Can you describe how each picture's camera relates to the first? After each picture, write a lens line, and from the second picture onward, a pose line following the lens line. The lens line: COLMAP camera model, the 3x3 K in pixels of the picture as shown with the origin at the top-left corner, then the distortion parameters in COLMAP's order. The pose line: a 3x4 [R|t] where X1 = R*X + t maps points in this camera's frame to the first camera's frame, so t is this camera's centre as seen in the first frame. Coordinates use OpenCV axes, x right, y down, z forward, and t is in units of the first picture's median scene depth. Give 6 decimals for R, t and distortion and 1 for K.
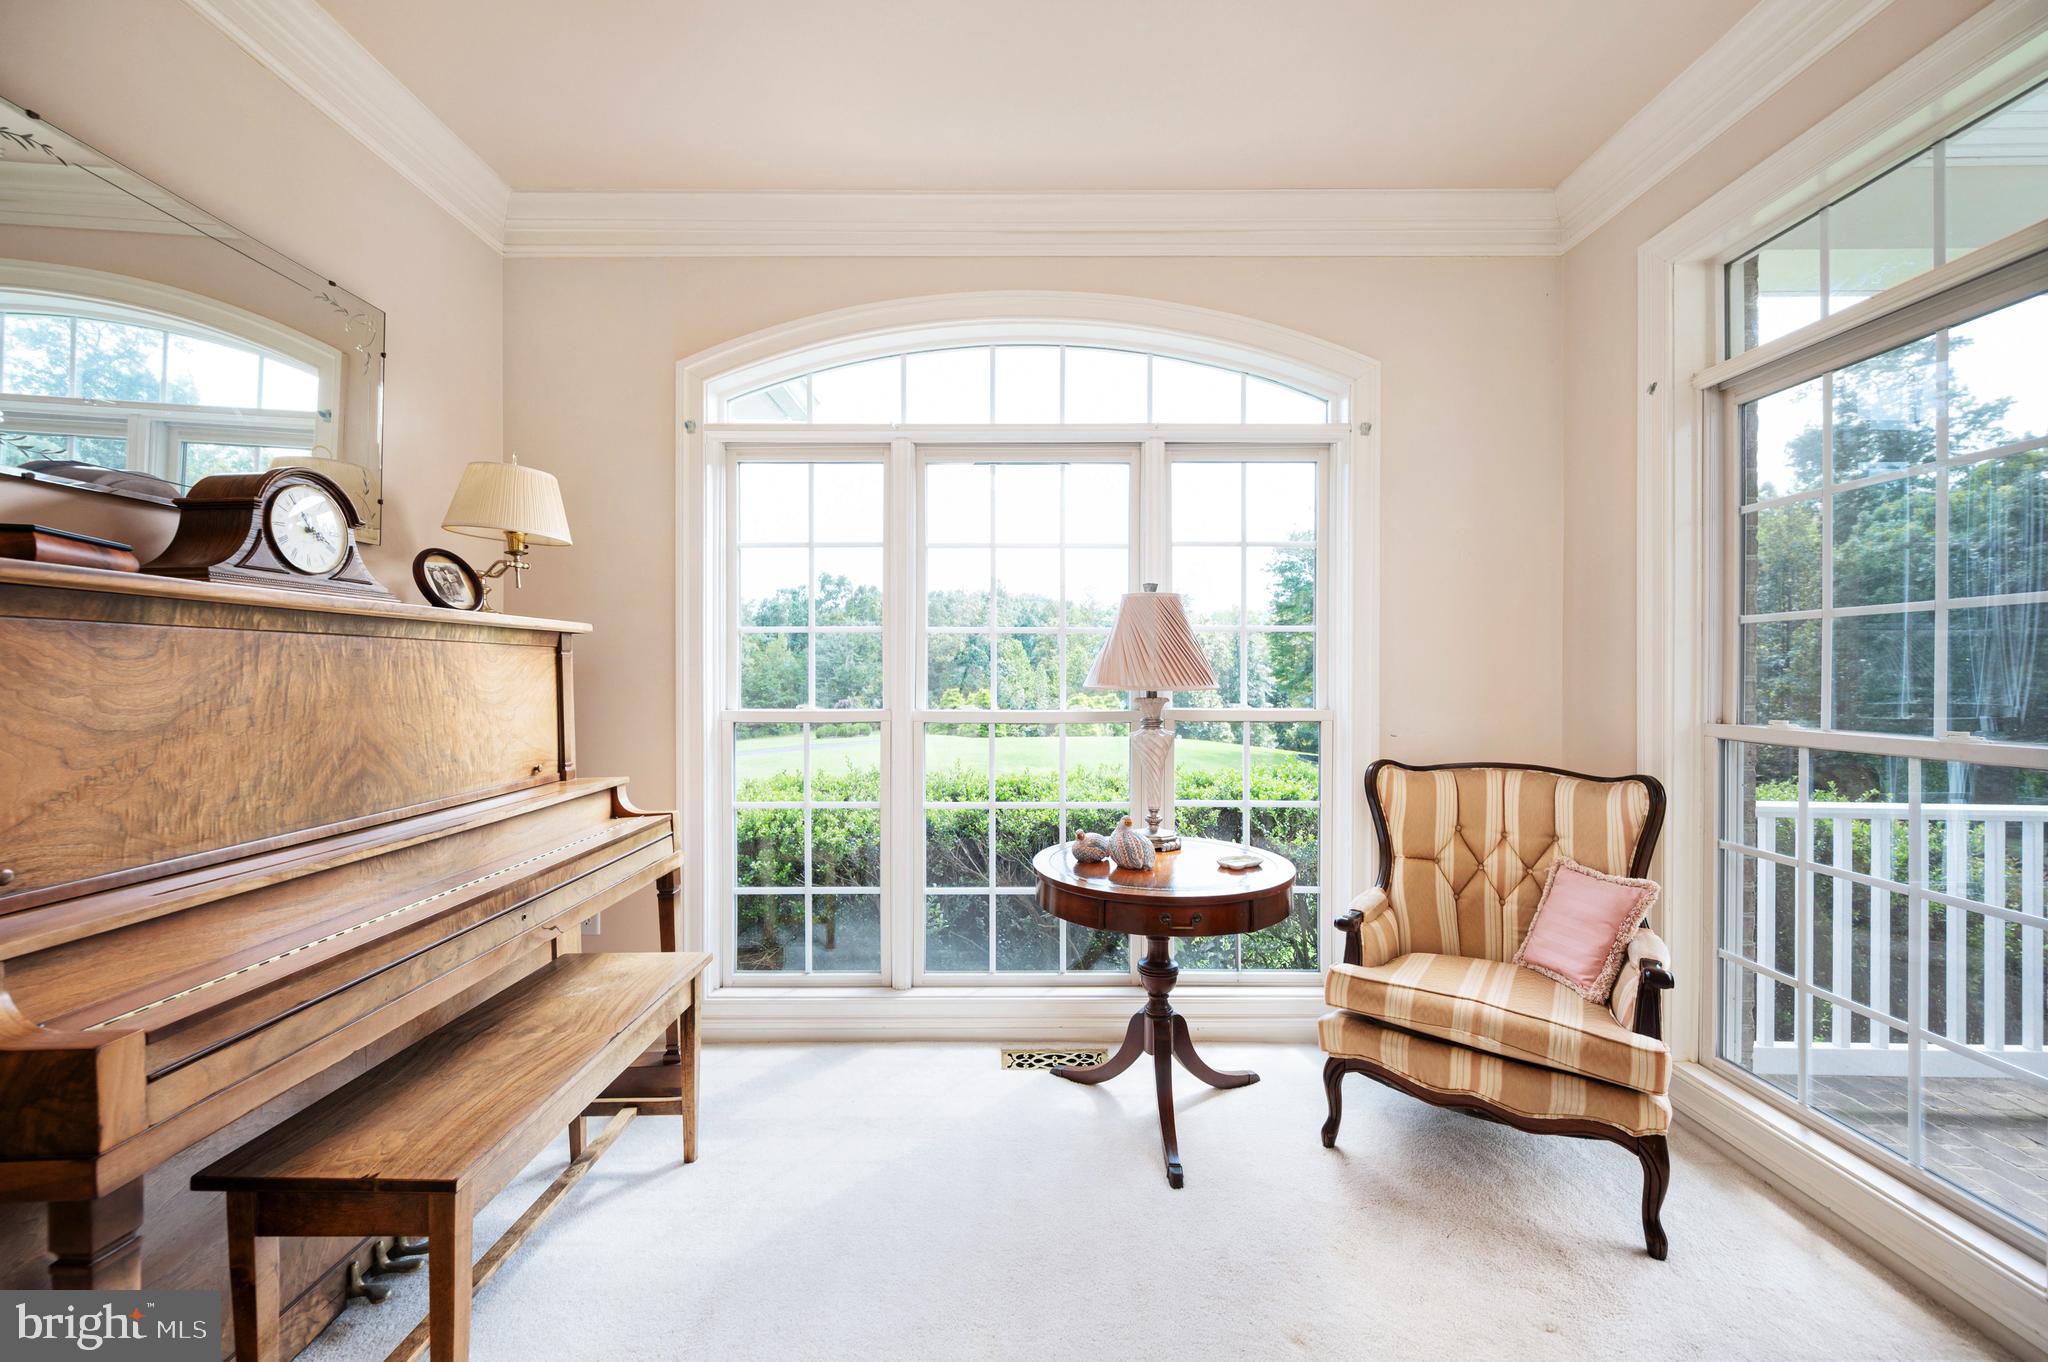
lens RADIAL K [[810.3, 0, 1019.5], [0, 810.3, 681.5], [0, 0, 1]] dist [-0.001487, 0.000003]
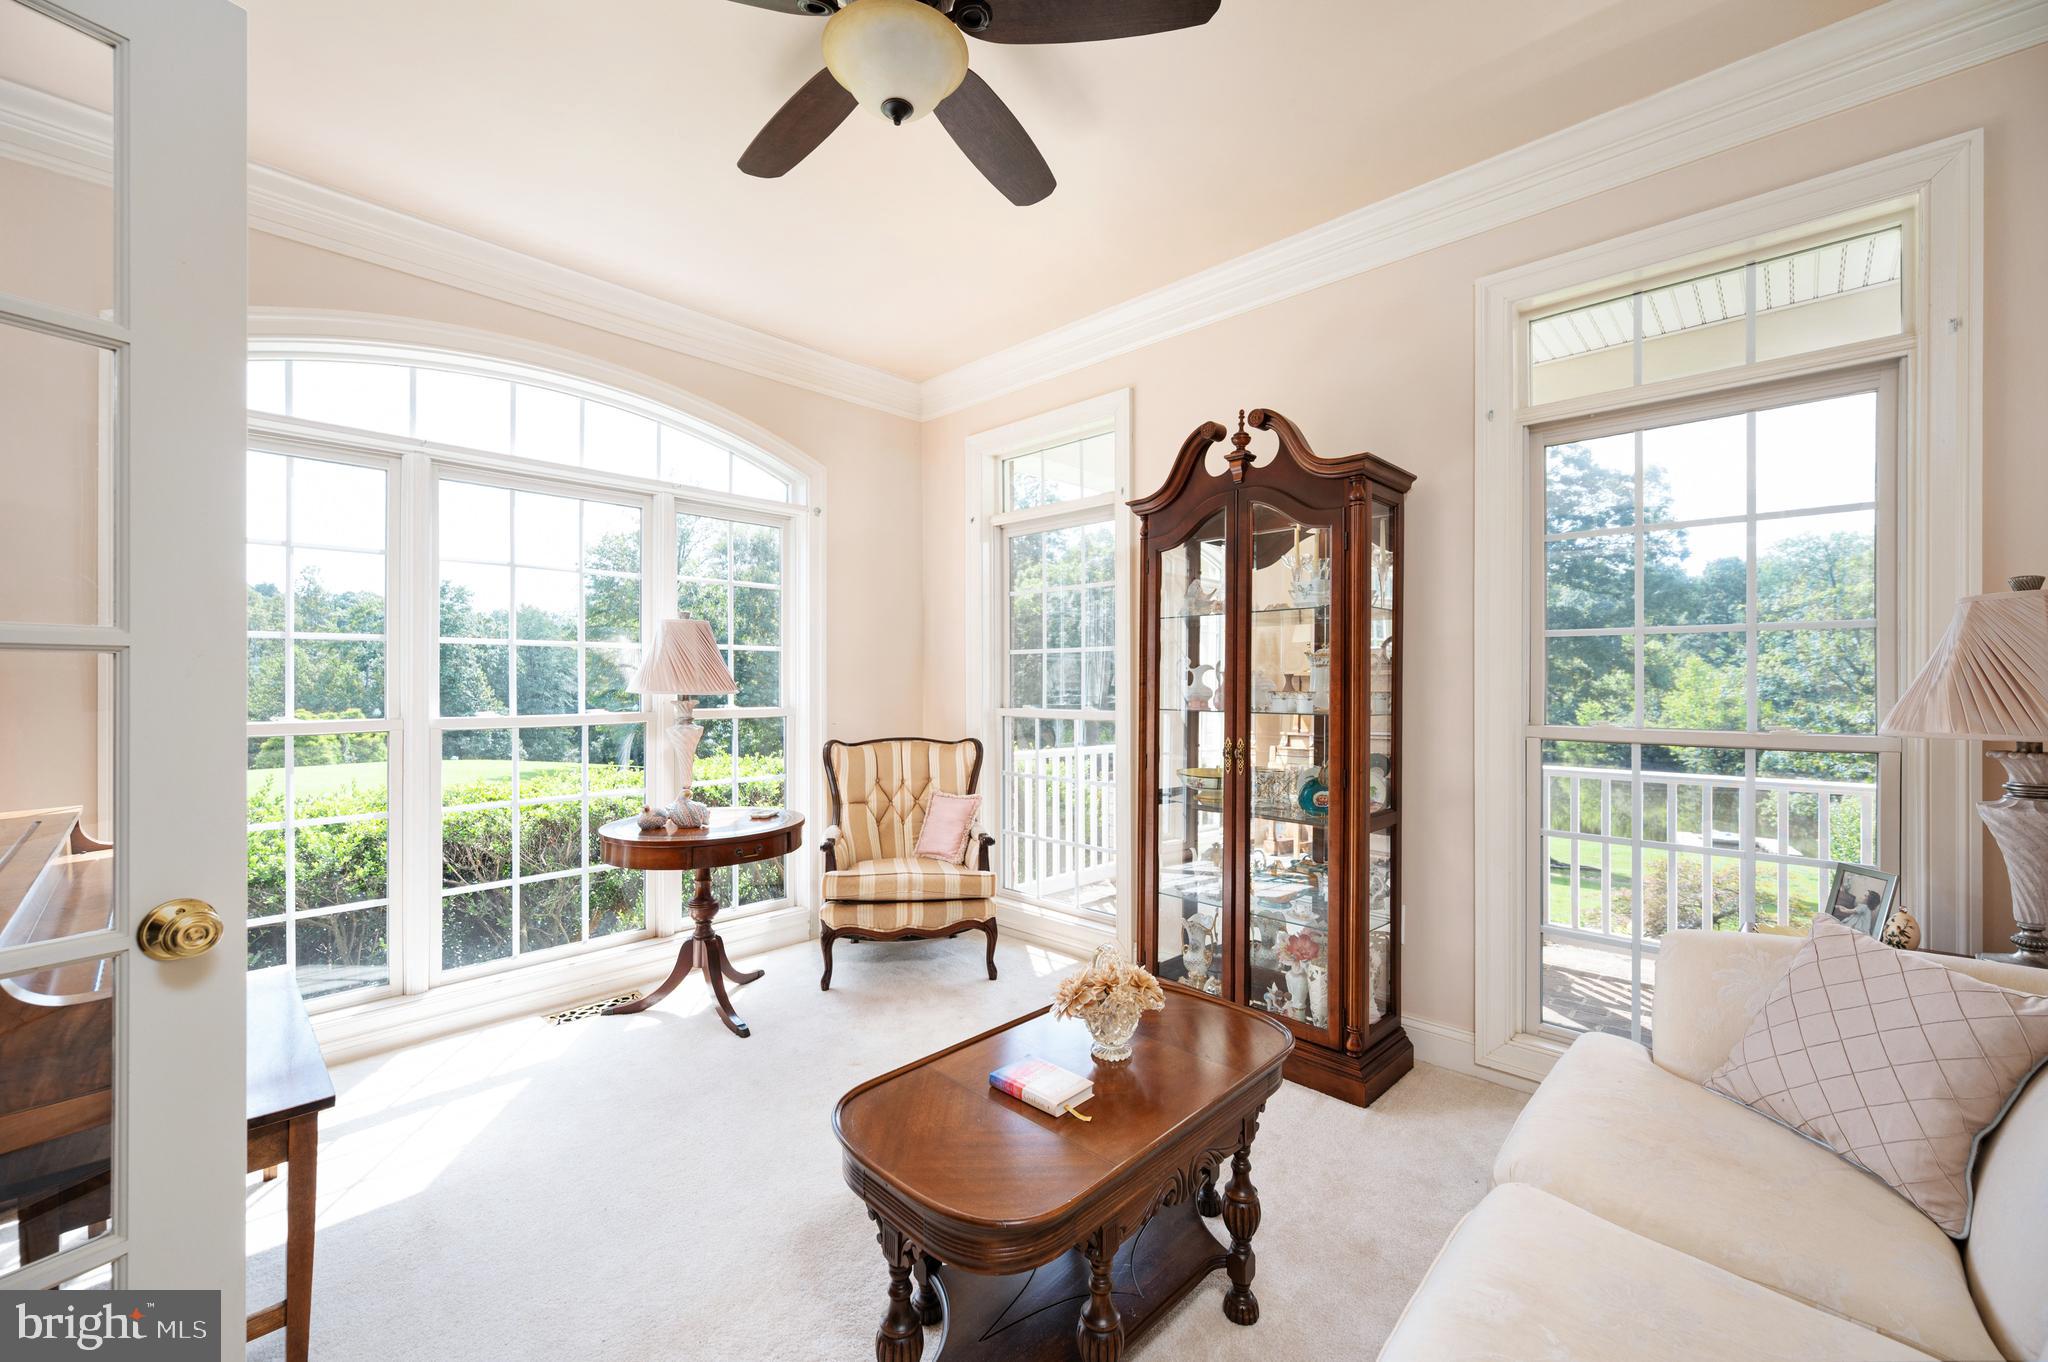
lens RADIAL K [[810.3, 0, 1022.2], [0, 810.3, 685.0], [0, 0, 1]] dist [-0.001487, 0.000003]
pose [[0.690348, -0.005299, 0.723458, -0.428775], [0.009337, 0.999955, -0.001586, 0.002667], [-0.723417, 0.007850, 0.690366, -0.303847]]
